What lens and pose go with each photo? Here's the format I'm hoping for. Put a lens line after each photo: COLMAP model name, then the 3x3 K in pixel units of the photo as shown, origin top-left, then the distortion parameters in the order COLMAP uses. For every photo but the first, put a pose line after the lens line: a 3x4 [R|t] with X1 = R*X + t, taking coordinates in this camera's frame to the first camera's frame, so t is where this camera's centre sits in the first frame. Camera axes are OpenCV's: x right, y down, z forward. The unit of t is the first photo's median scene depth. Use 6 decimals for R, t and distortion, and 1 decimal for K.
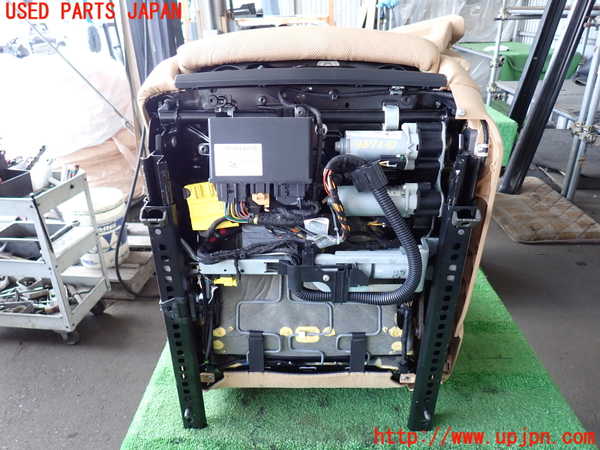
lens RADIAL K [[440.3, 0, 301.2], [0, 440.3, 229.1], [0, 0, 1]] dist [0.005854, 0.003583]
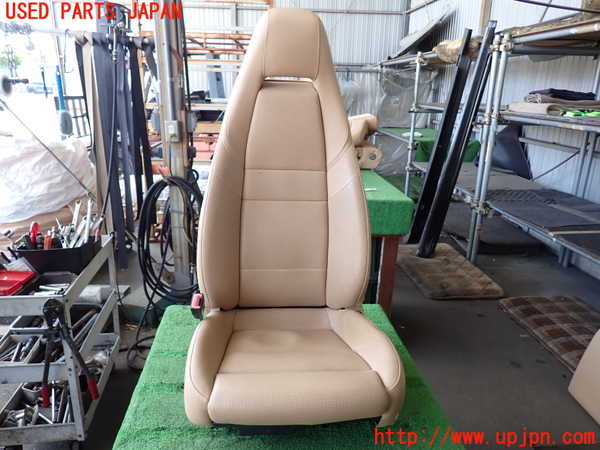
lens RADIAL K [[440.3, 0, 300.6], [0, 440.3, 225.5], [0, 0, 1]] dist [0.005854, 0.003583]
pose [[0.991044, 0.009845, 0.133173, -0.007339], [0.011345, 0.987466, -0.157426, 0.015731], [-0.133054, 0.157527, 0.978510, -0.108495]]
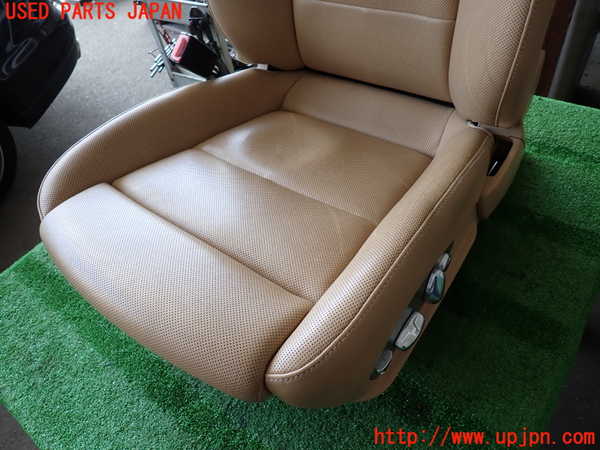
lens RADIAL K [[440.3, 0, 300.4], [0, 440.3, 225.3], [0, 0, 1]] dist [0.005854, 0.003583]
pose [[0.808333, 0.353578, -0.470723, 0.264588], [-0.106140, 0.873986, 0.474218, -0.040521], [0.579079, -0.333363, 0.744001, 0.314200]]
